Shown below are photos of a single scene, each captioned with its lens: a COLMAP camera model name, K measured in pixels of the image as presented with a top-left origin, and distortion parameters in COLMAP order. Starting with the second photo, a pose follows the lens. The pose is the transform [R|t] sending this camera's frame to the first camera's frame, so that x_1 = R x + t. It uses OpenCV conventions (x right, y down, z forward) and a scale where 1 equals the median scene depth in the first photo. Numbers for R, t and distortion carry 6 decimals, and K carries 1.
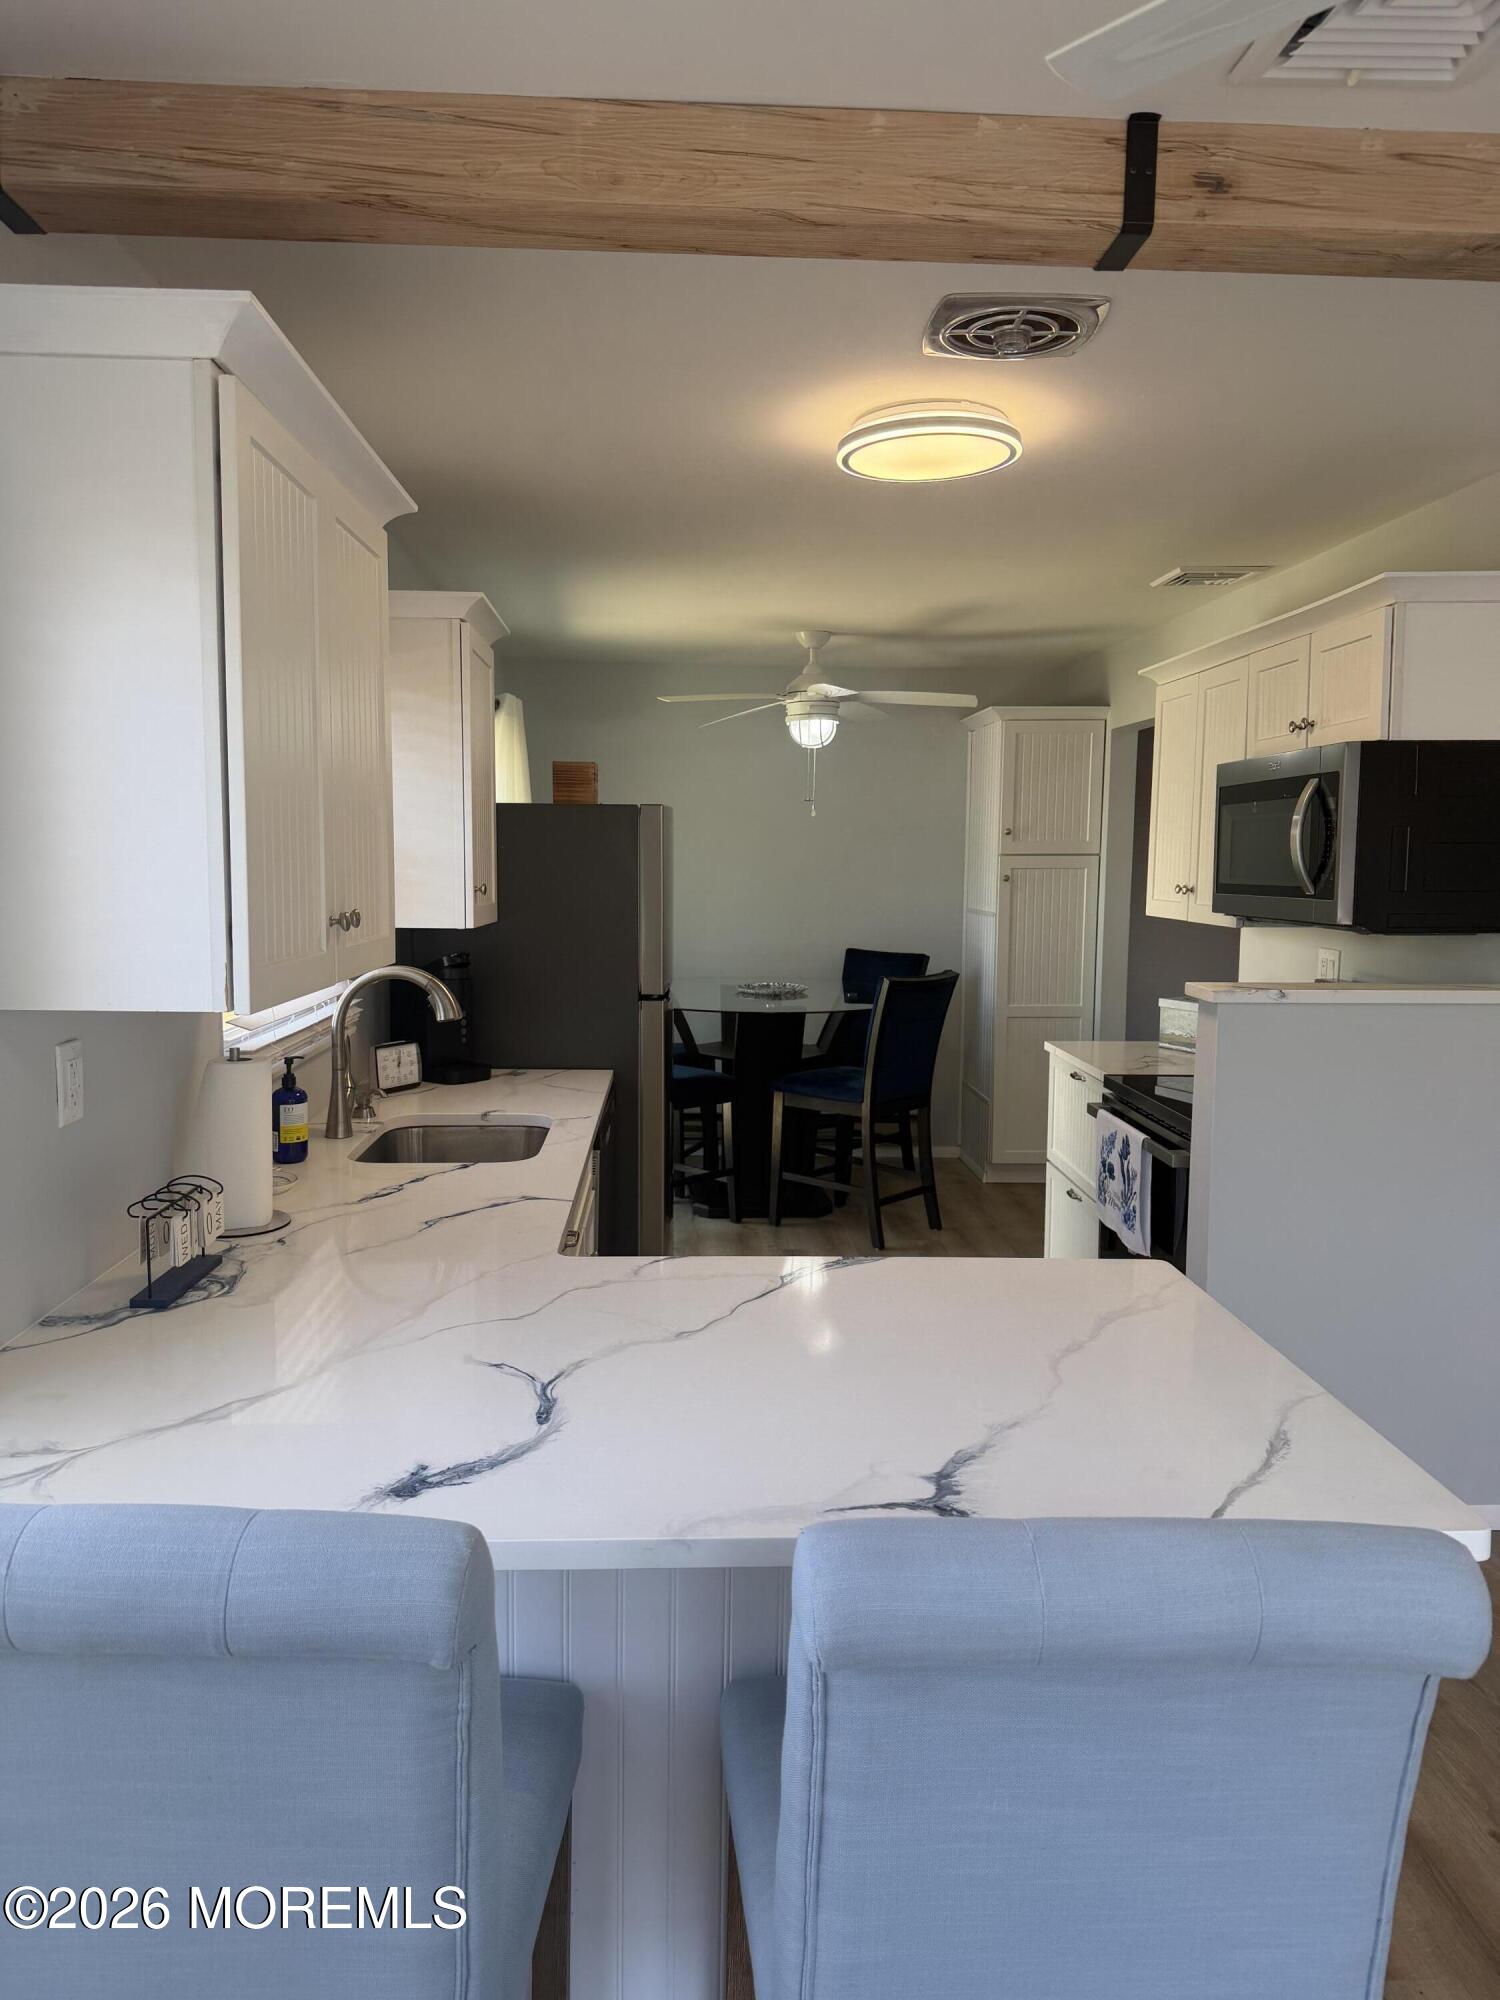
lens RADIAL K [[1368.9, 0, 723.2], [0, 1368.9, 994.9], [0, 0, 1]] dist [0.073211, -0.090658]
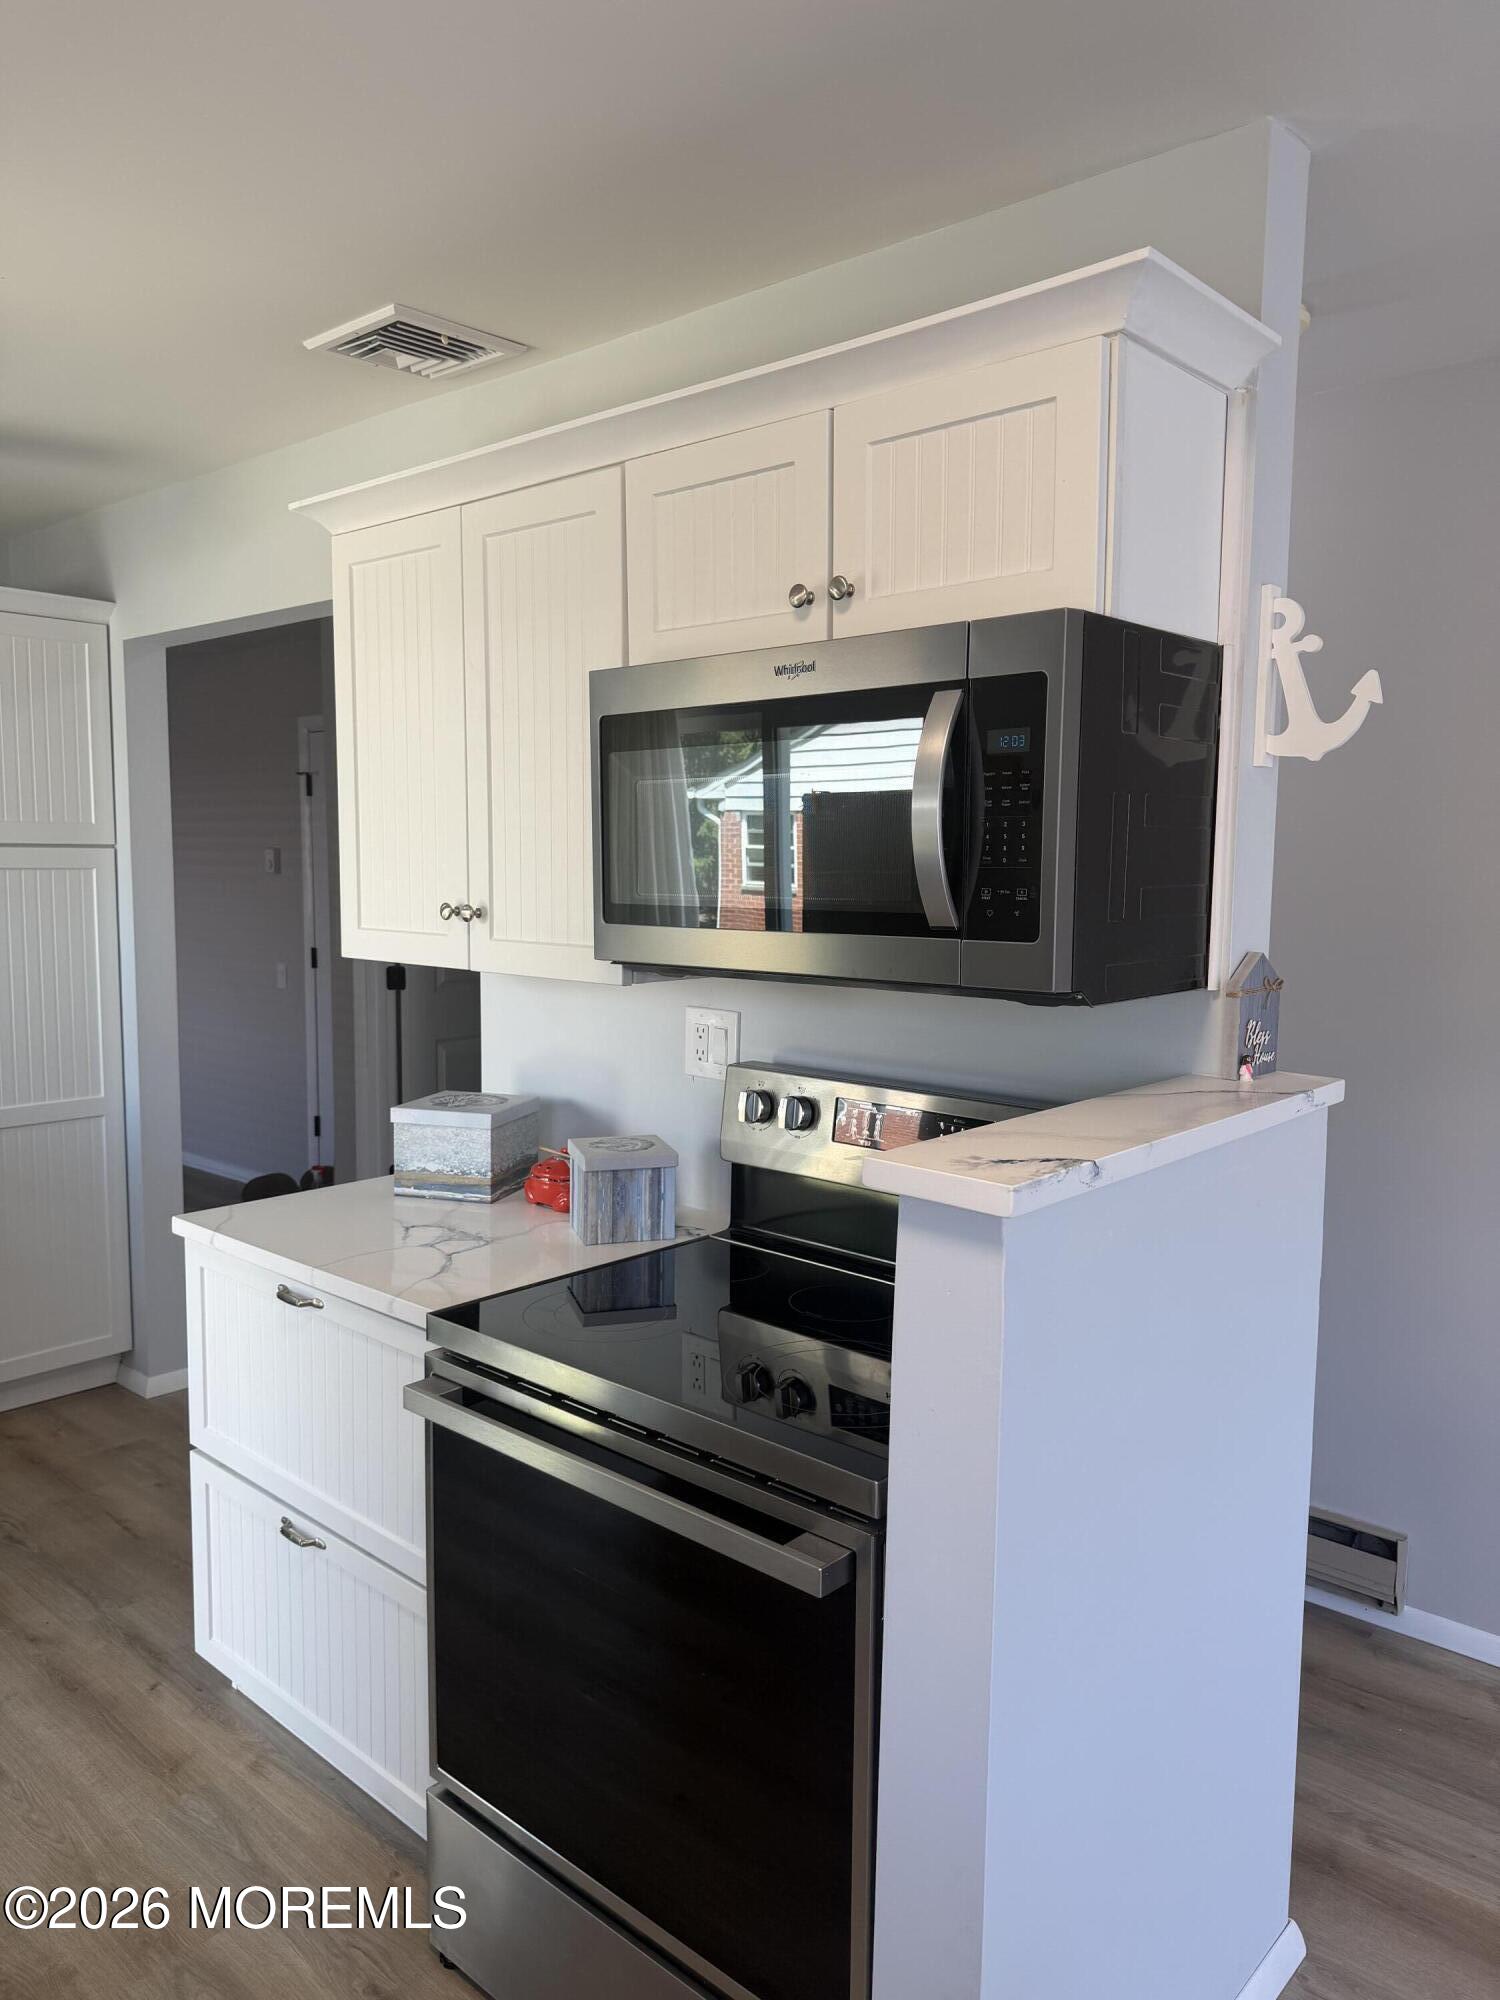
lens RADIAL K [[1368.9, 0, 723.2], [0, 1368.9, 994.9], [0, 0, 1]] dist [0.073211, -0.090658]
pose [[0.686465, -0.072121, 0.723578, 0.013517], [0.070193, 0.996995, 0.032781, -0.053238], [-0.723767, 0.028287, 0.689464, 0.541976]]
